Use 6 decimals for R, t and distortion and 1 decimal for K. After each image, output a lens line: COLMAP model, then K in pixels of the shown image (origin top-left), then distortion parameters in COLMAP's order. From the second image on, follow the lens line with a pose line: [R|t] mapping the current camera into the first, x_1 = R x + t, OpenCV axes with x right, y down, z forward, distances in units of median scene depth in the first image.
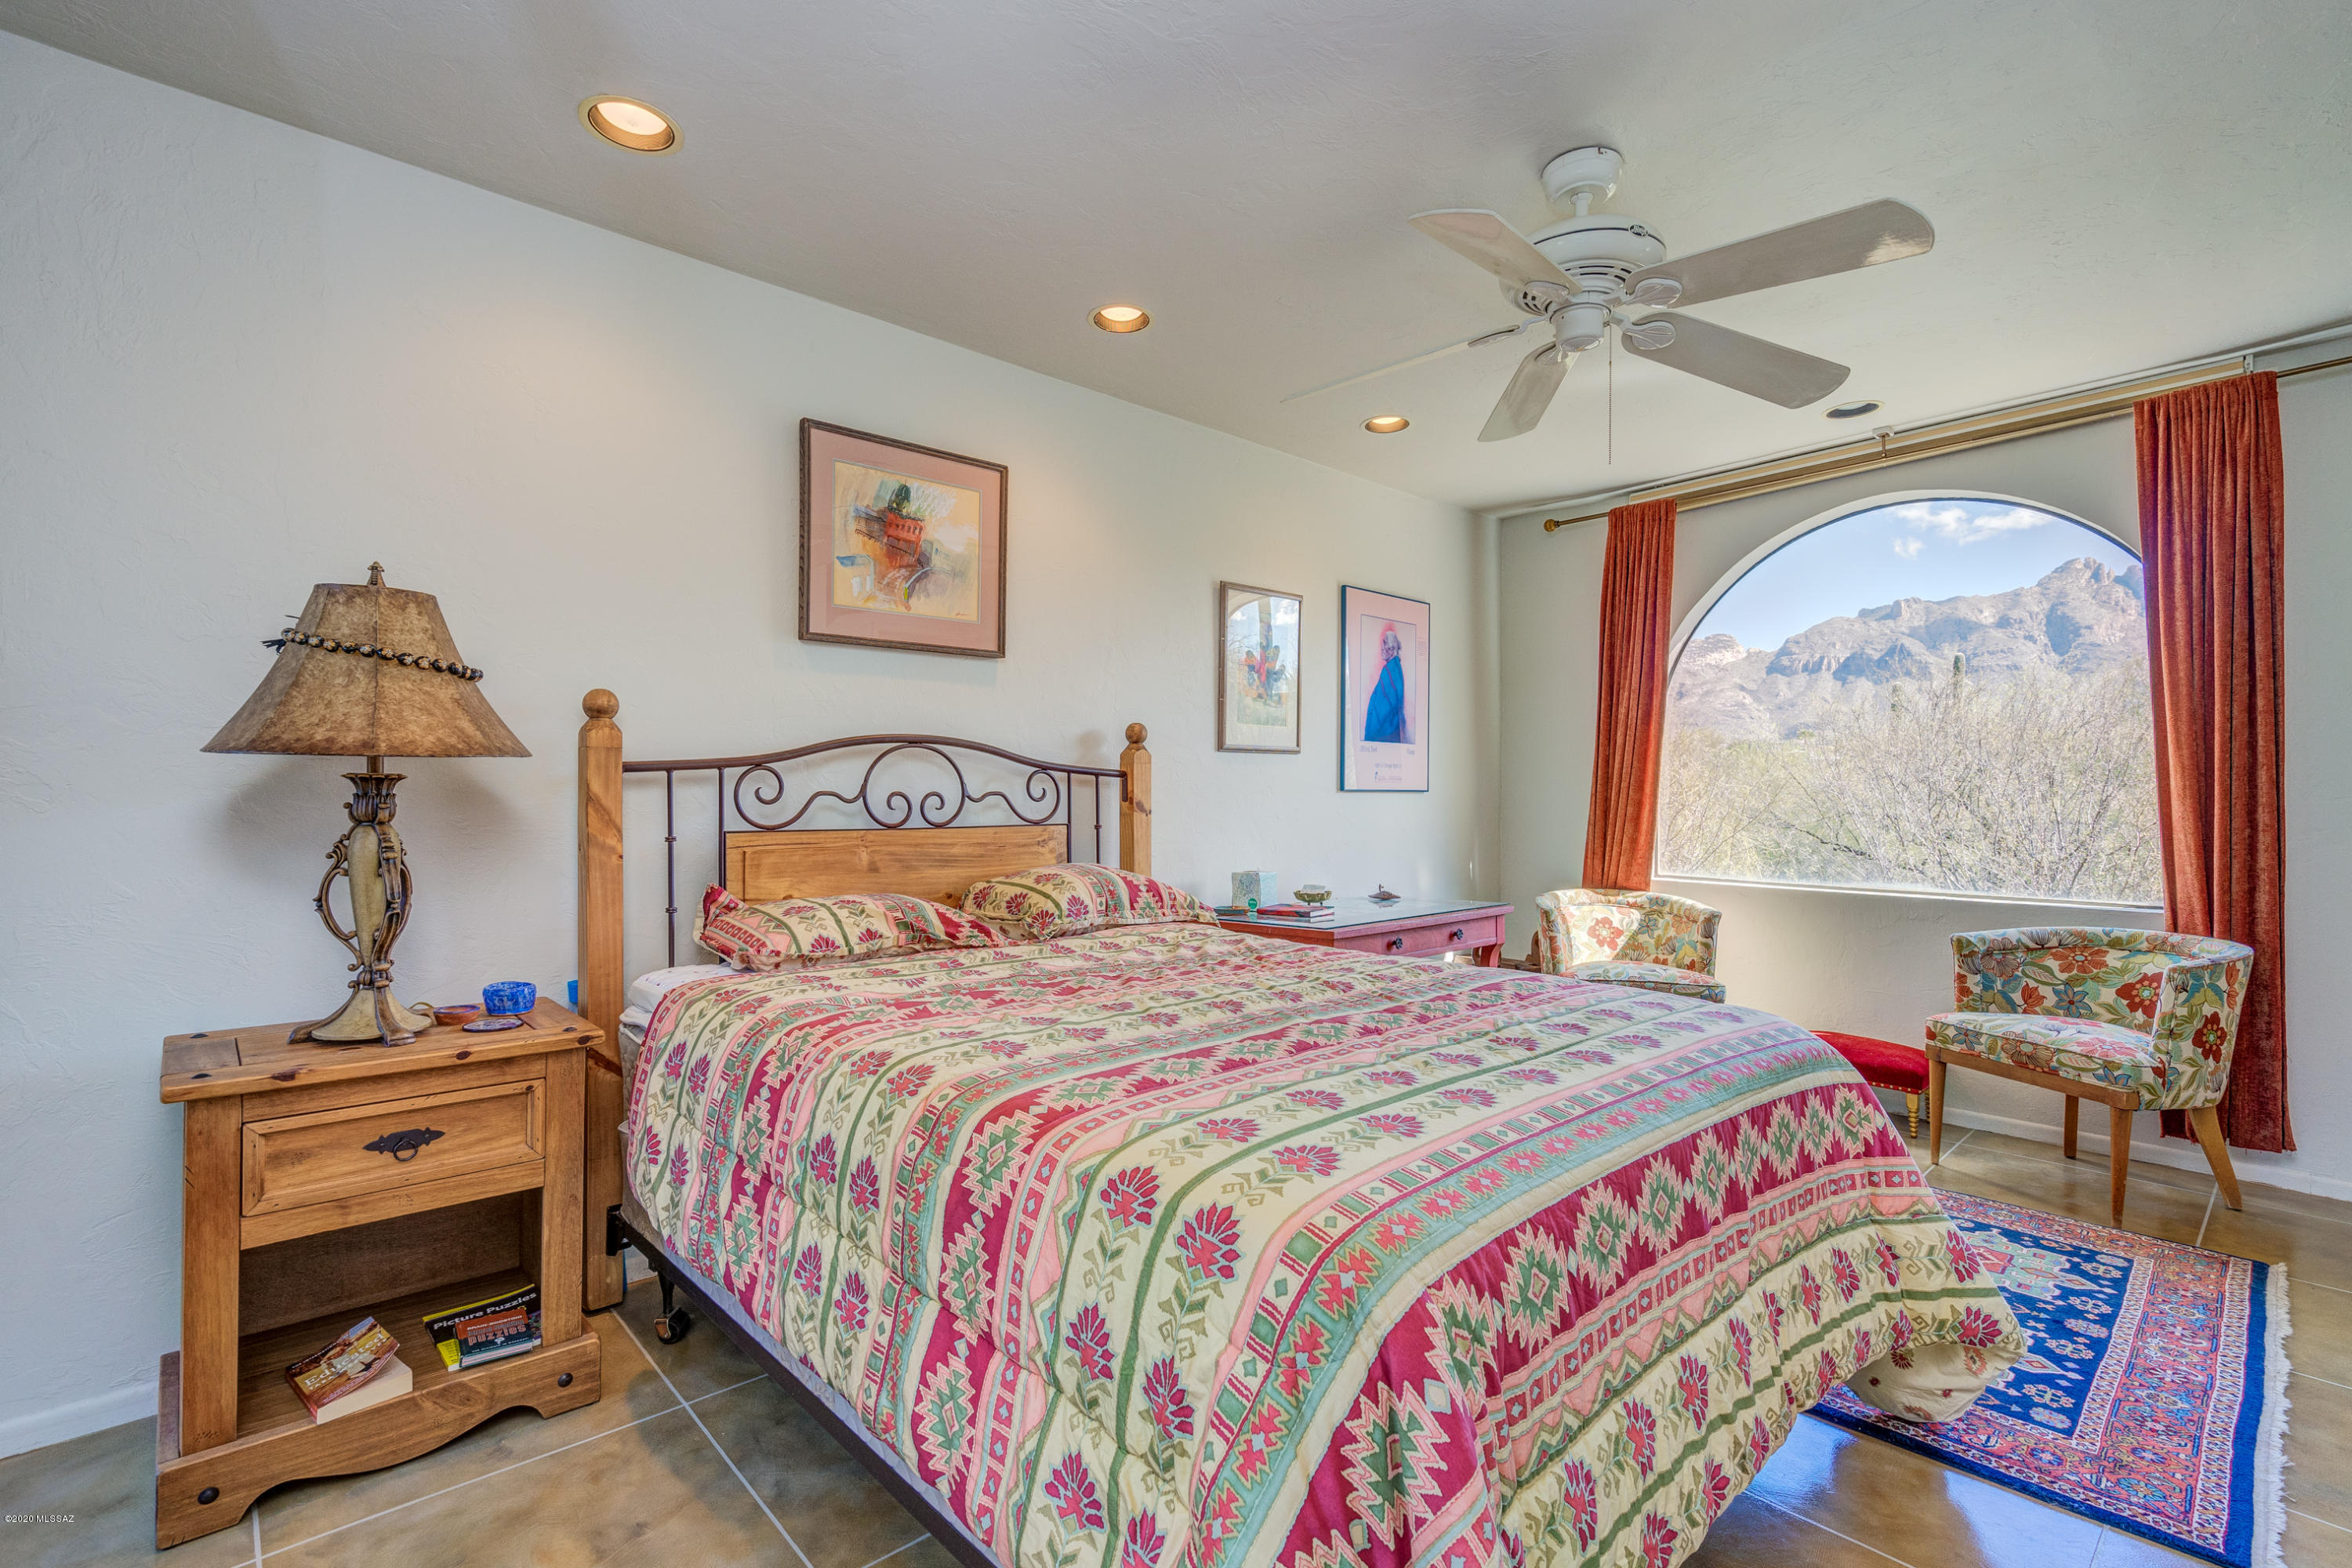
lens RADIAL K [[1064.7, 0, 1171.2], [0, 1064.7, 800.7], [0, 0, 1]] dist [0.001895, 0.000262]
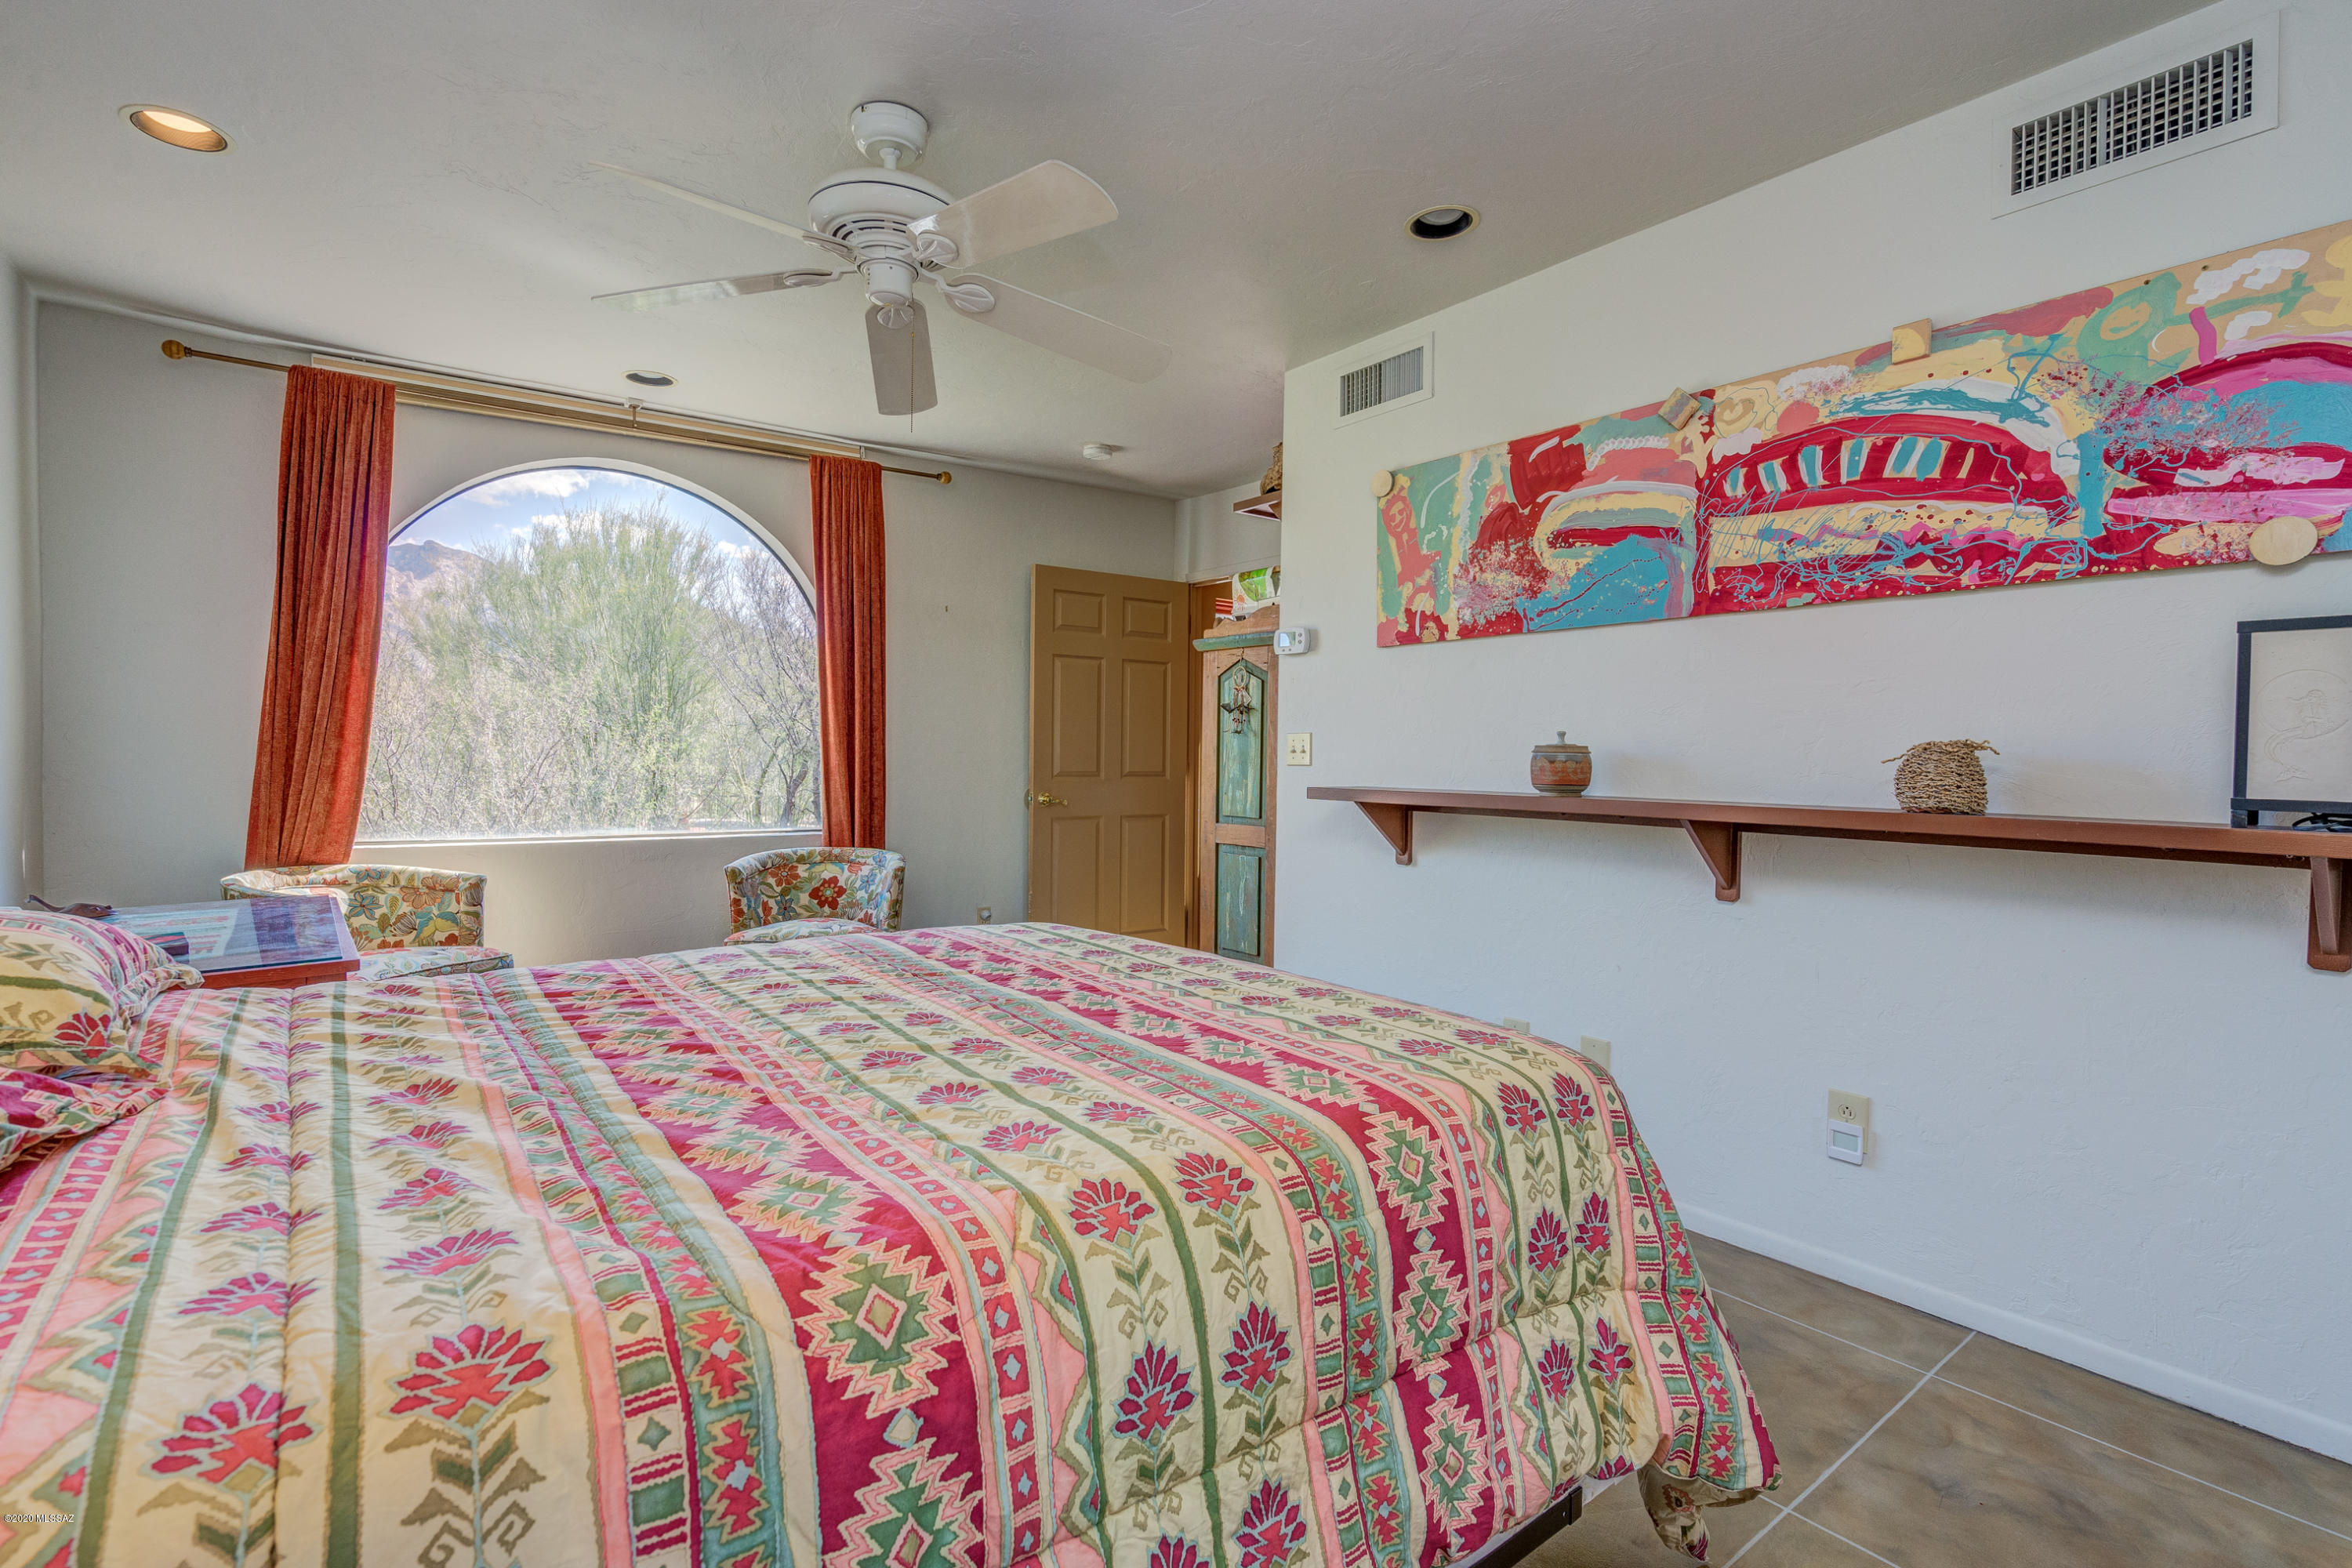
lens RADIAL K [[1090.4, 0, 1170.6], [0, 1090.4, 782.7], [0, 0, 1]] dist [-0.002656, 0.000232]
pose [[0.087440, -0.026010, 0.995830, -0.431823], [-0.003569, 0.999644, 0.026423, 0.000710], [-0.996163, -0.005865, 0.087317, 0.431088]]
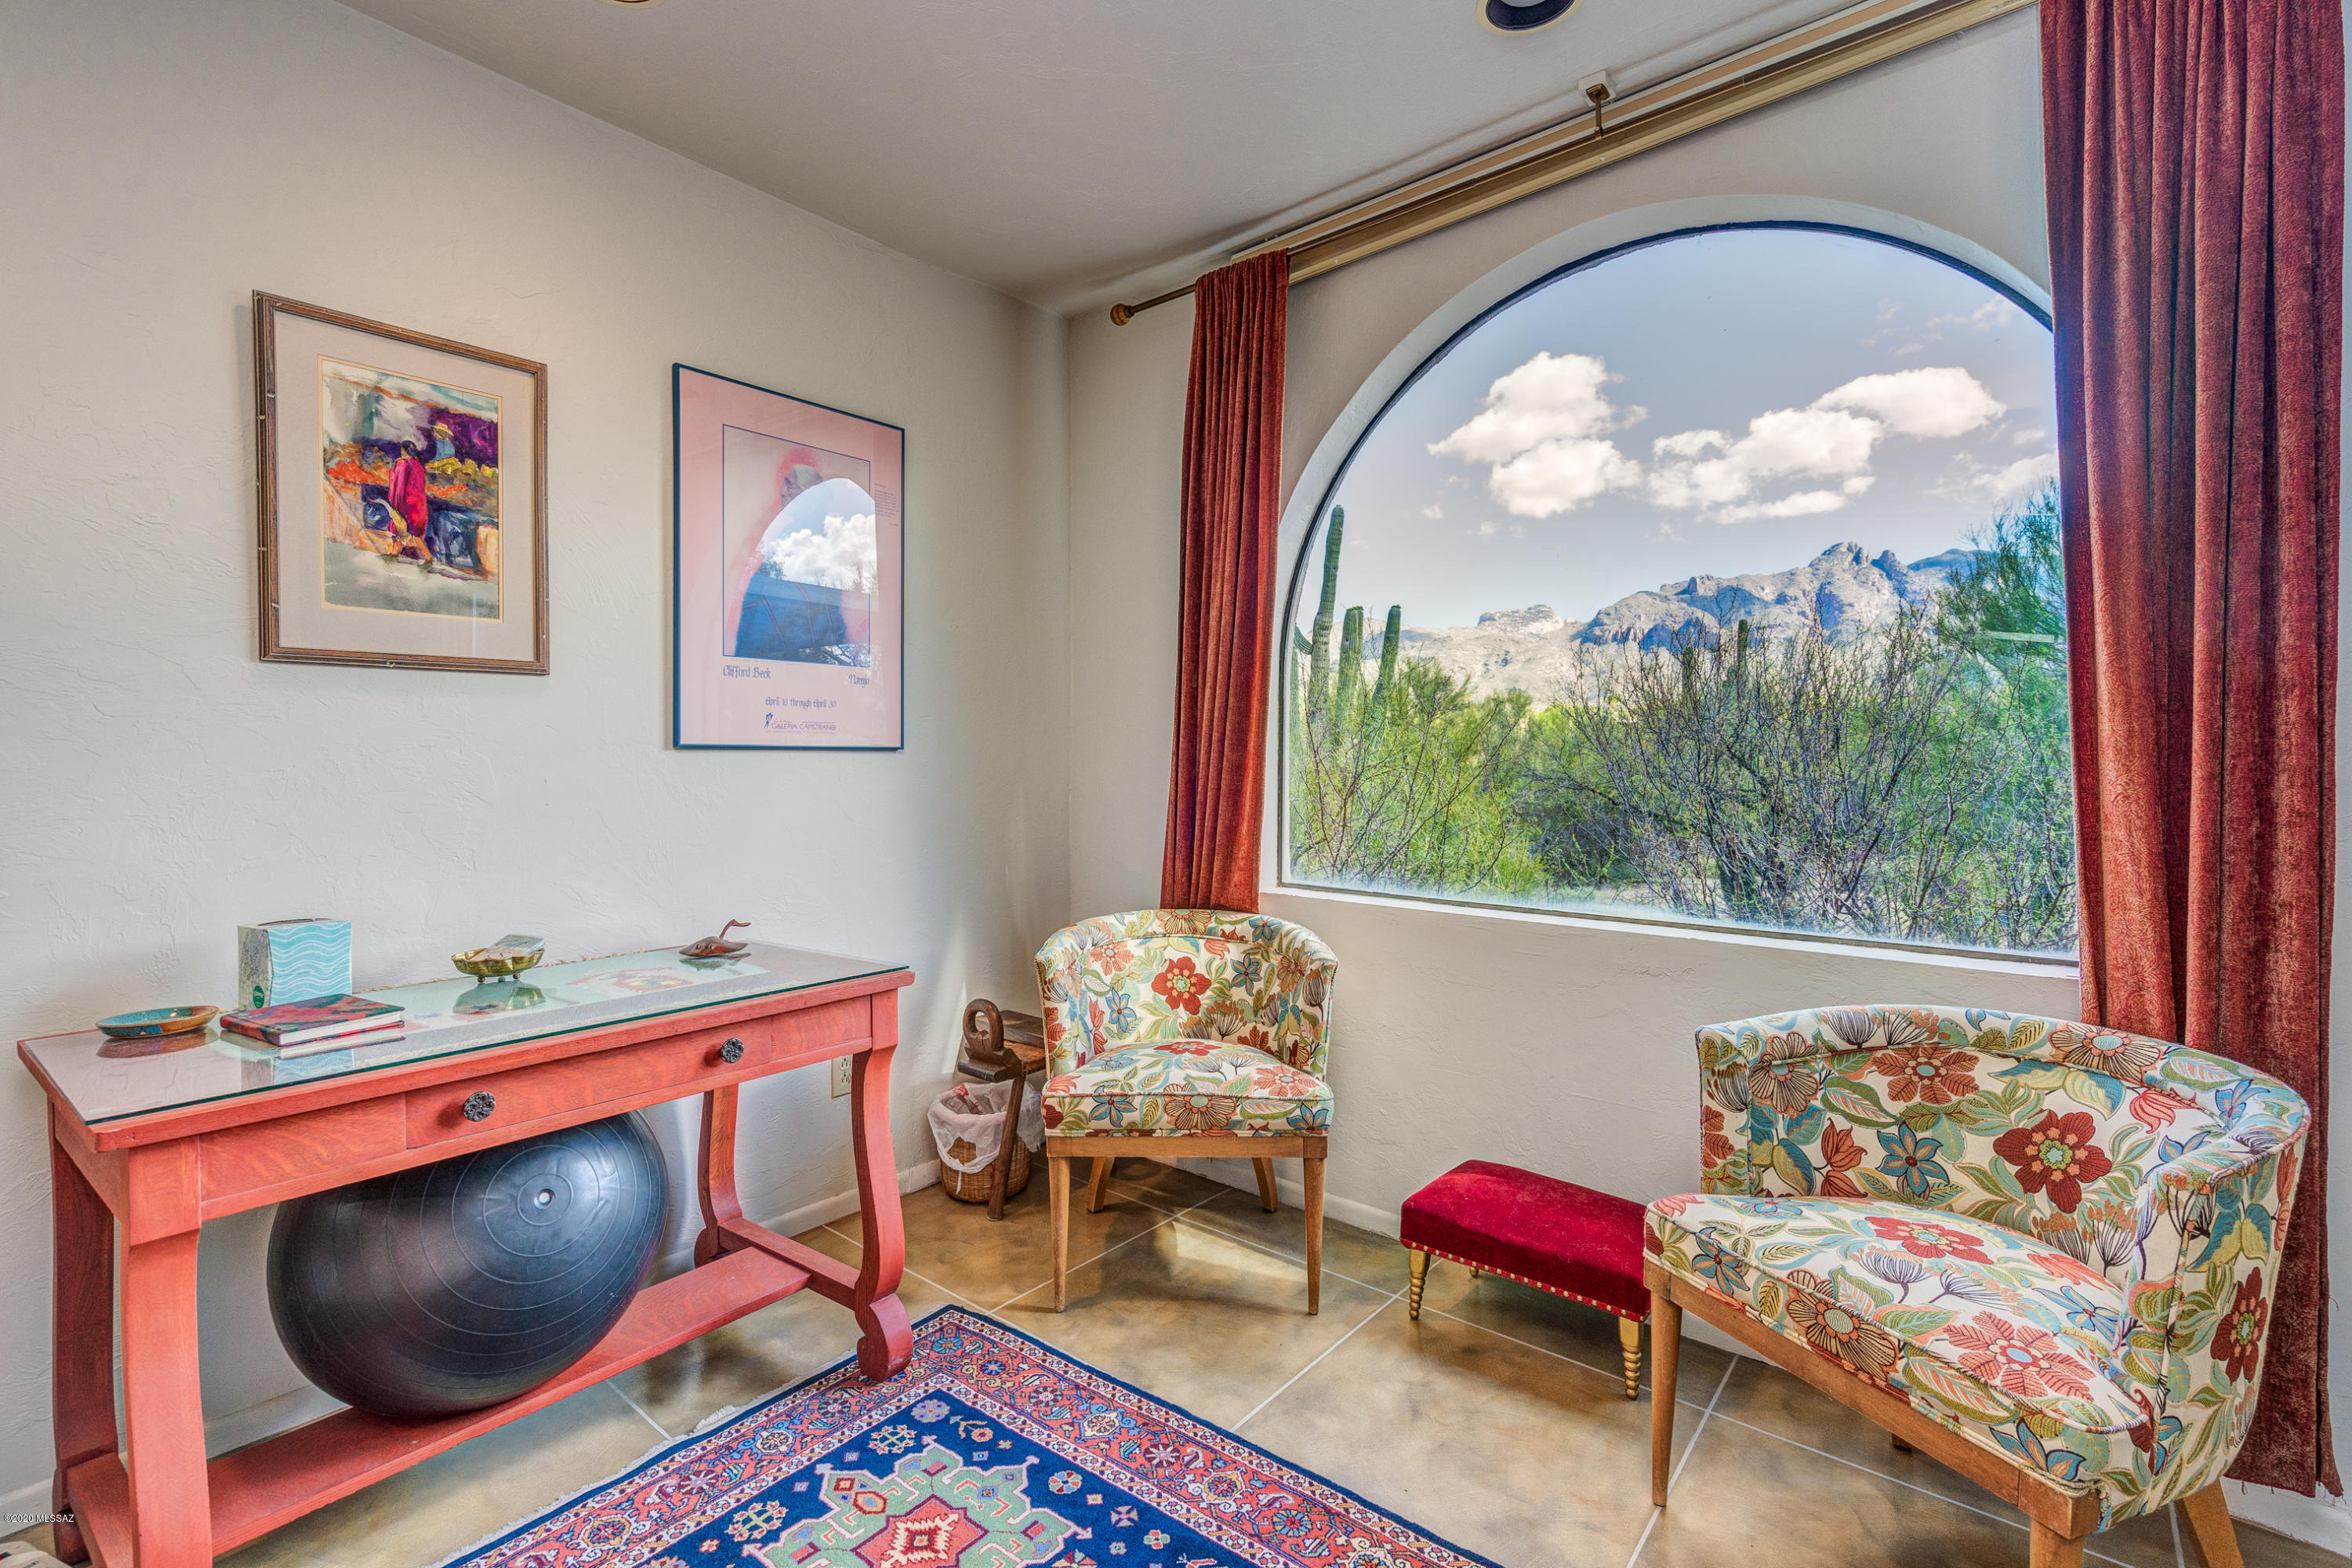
lens RADIAL K [[1060.2, 0, 1168.8], [0, 1060.2, 786.9], [0, 0, 1]] dist [-0.000565, 0.000860]
pose [[0.990203, -0.006414, 0.139490, 0.435999], [0.003231, 0.999730, 0.023030, -0.001047], [-0.139600, -0.022354, 0.989956, 0.567537]]
